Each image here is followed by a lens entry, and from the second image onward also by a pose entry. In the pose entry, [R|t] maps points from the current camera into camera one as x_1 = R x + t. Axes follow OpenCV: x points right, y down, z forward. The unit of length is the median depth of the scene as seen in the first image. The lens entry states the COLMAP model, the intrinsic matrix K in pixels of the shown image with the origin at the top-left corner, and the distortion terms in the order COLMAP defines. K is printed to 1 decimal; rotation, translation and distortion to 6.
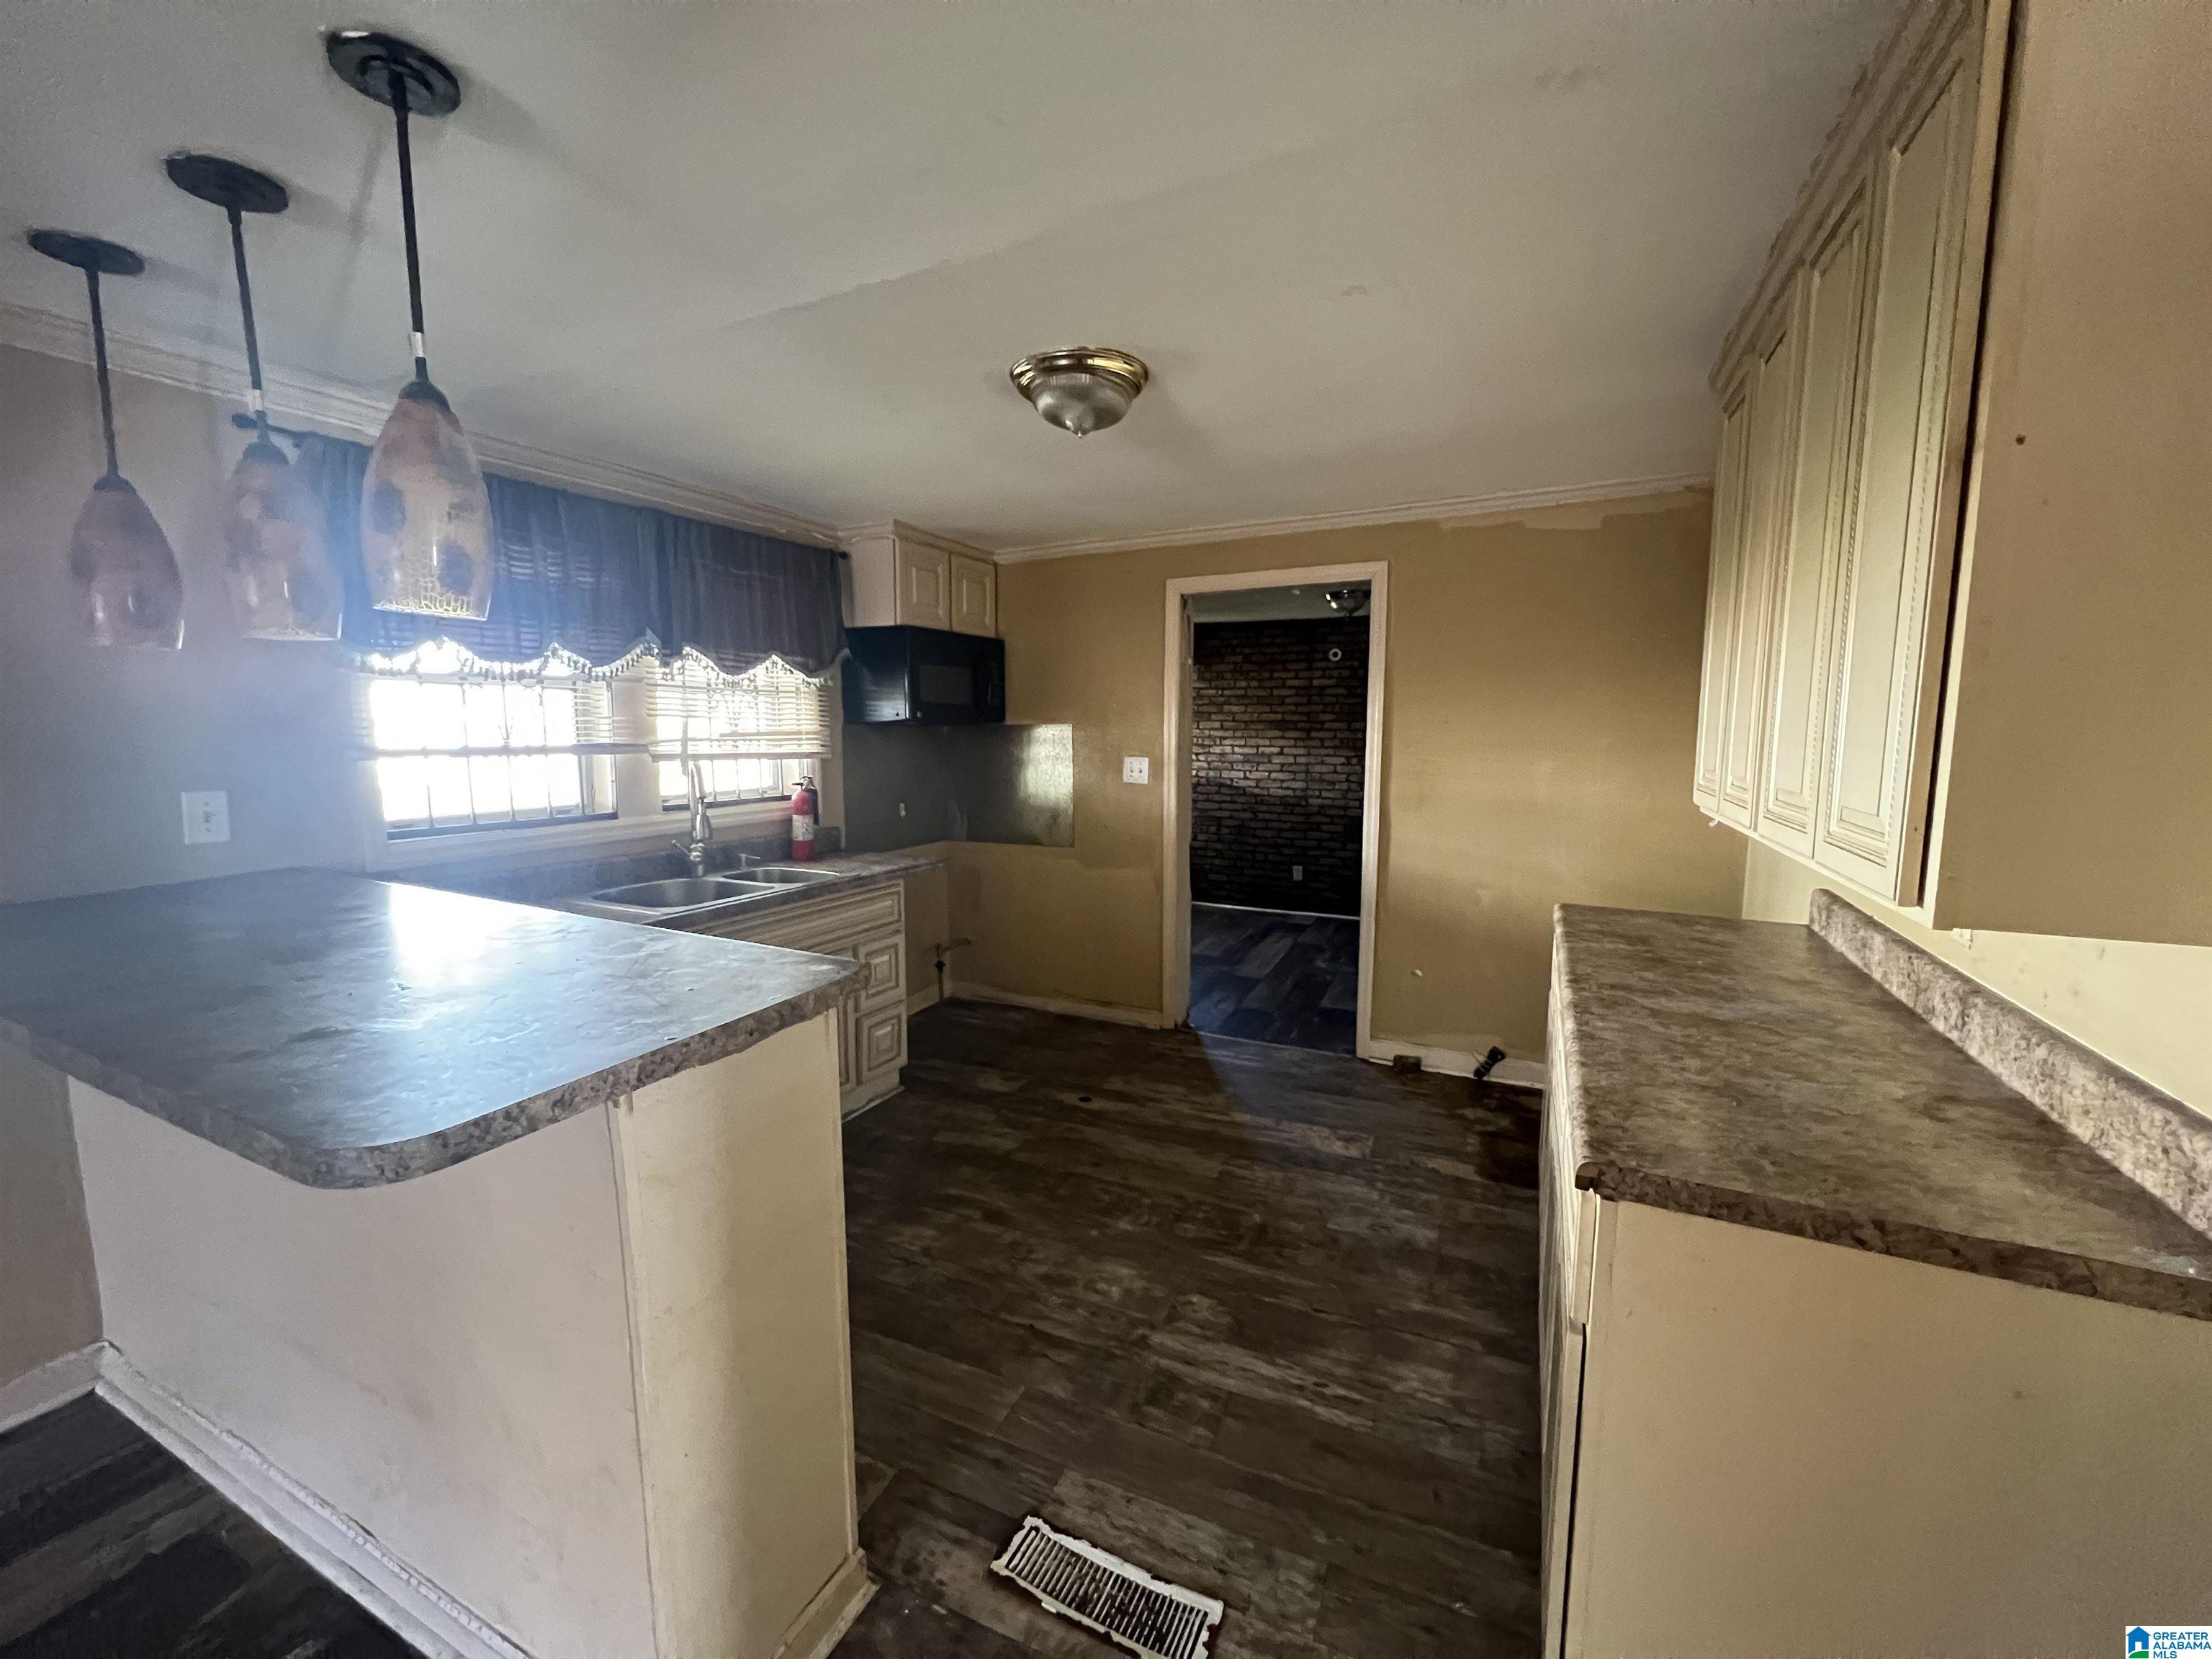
lens RADIAL K [[875.6, 0, 1106.0], [0, 875.6, 829.5], [0, 0, 1]] dist [-0.000802, 0.000036]
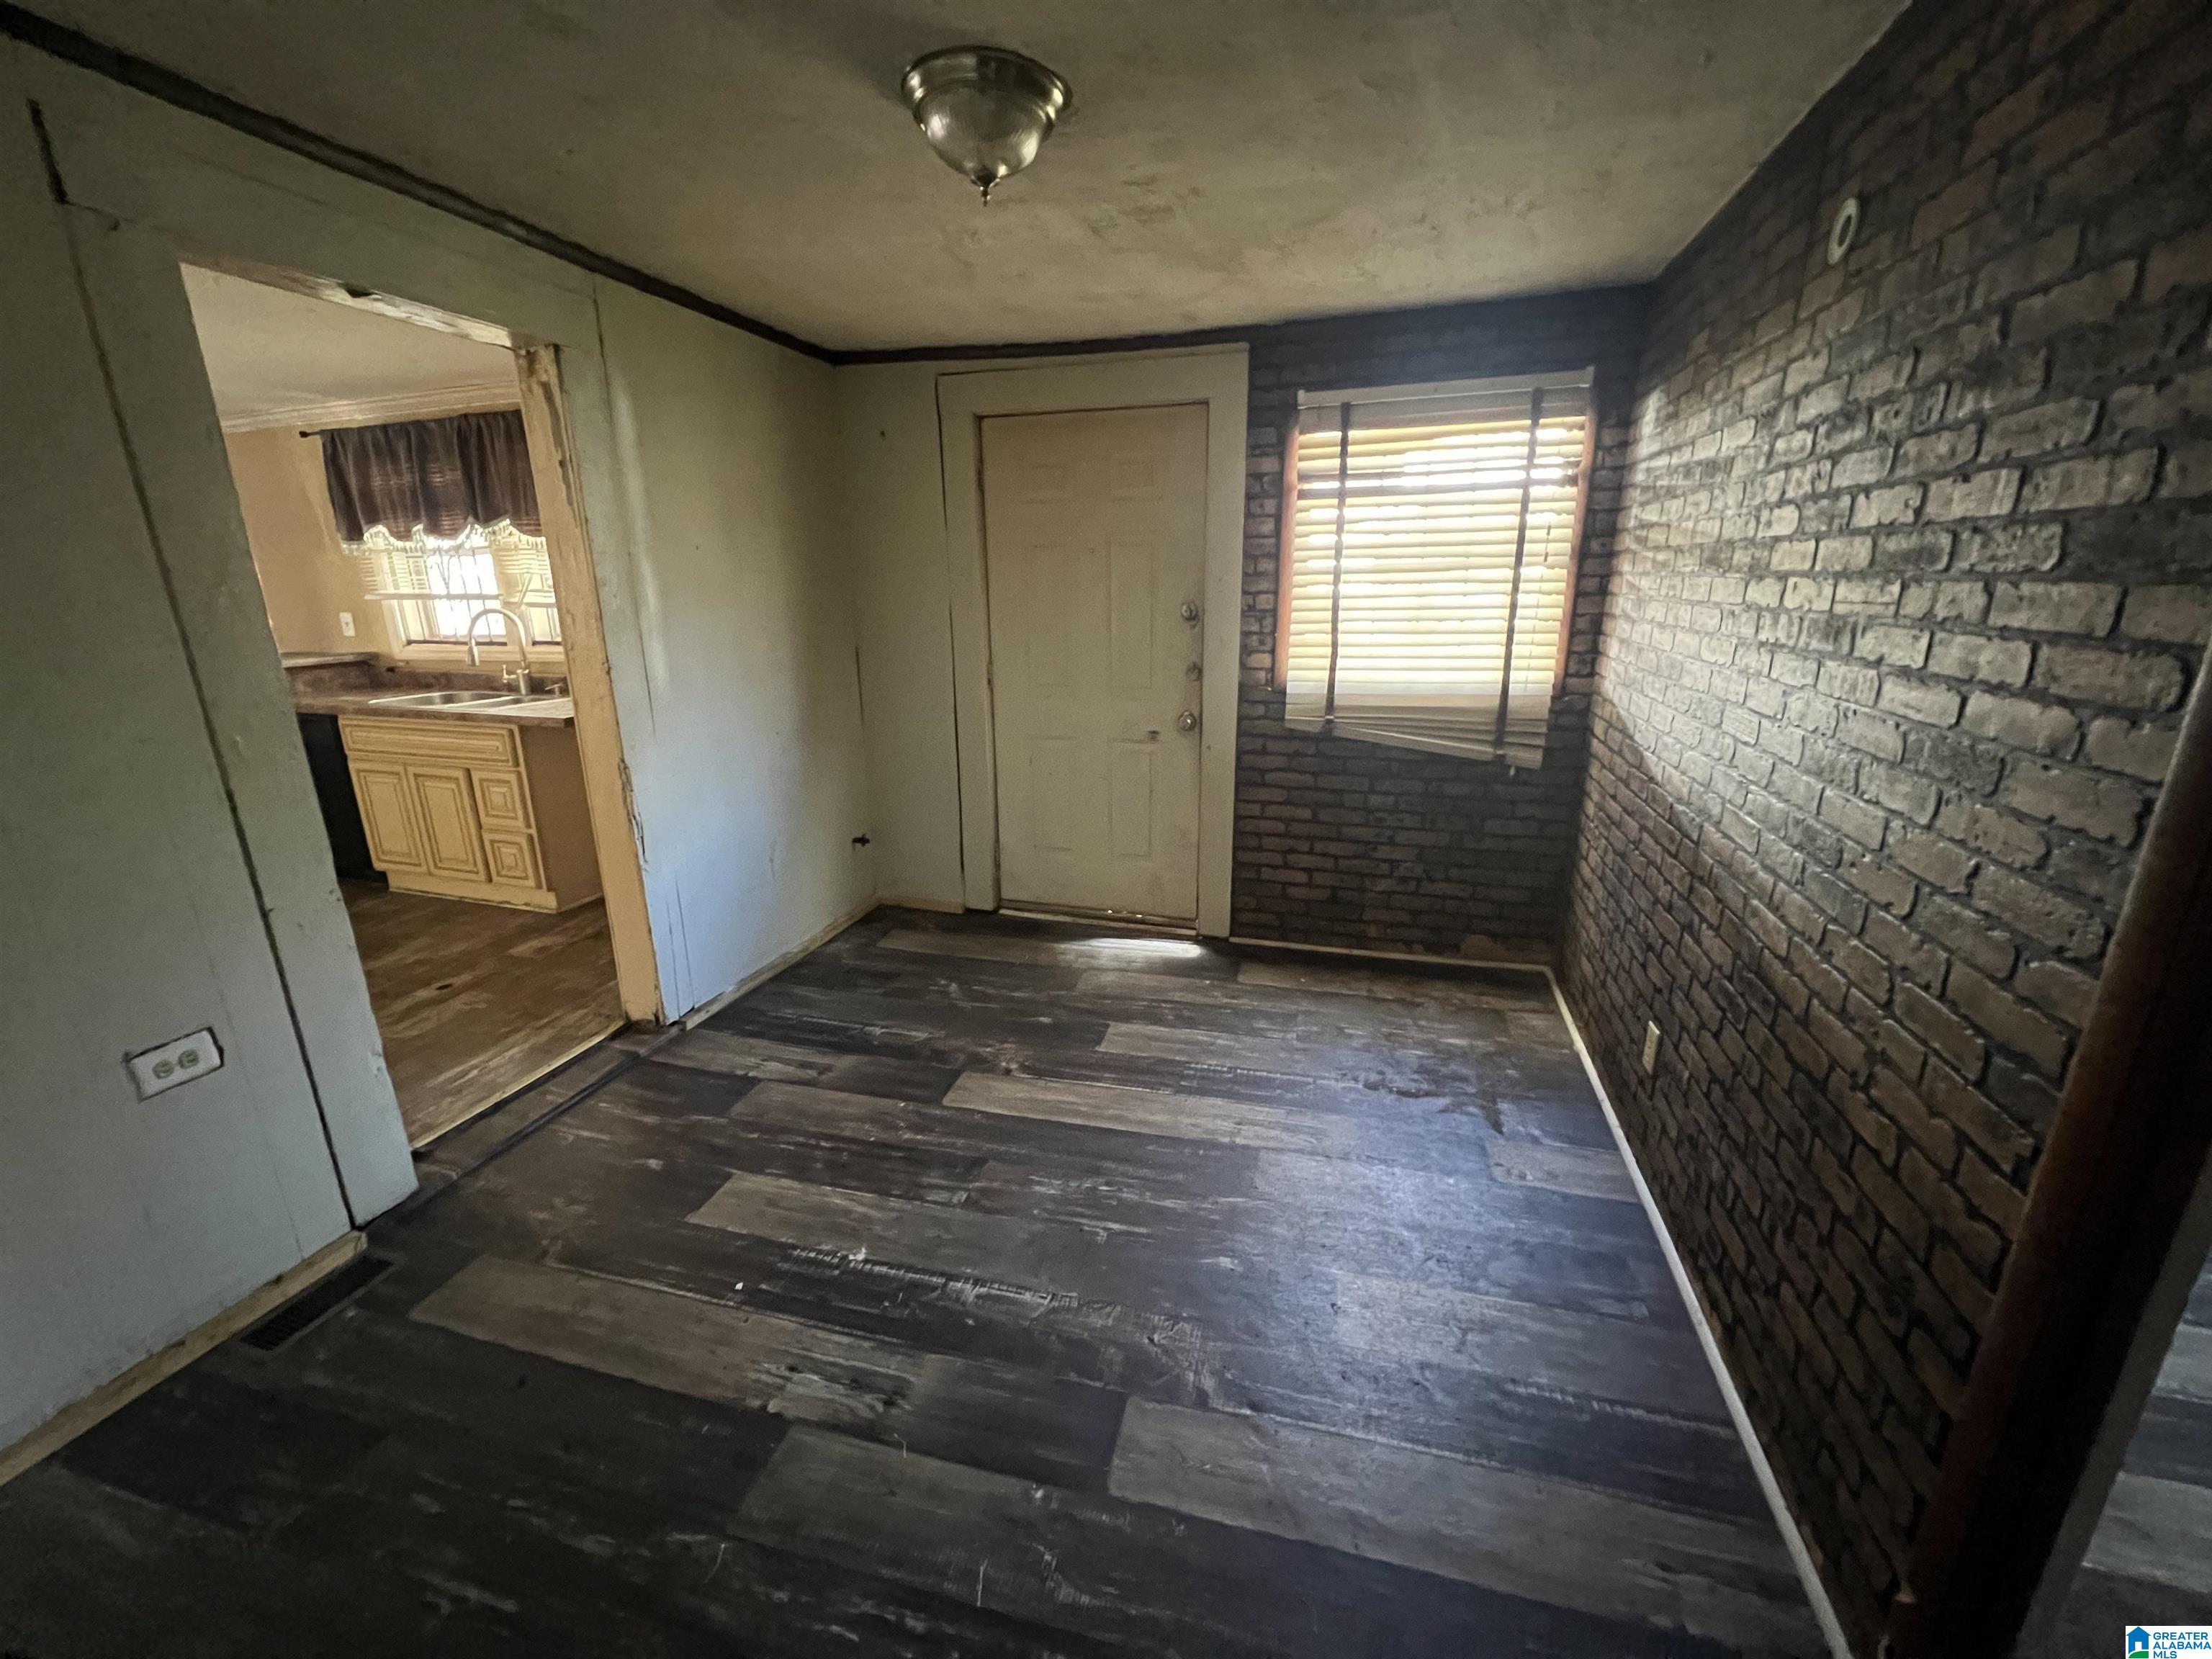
lens RADIAL K [[875.6, 0, 1106.0], [0, 875.6, 829.5], [0, 0, 1]] dist [-0.000802, 0.000036]
pose [[0.170904, 0.273702, -0.946509, 1.007902], [-0.113022, 0.959747, 0.257122, -0.193328], [0.978784, 0.063033, 0.194959, 1.592161]]
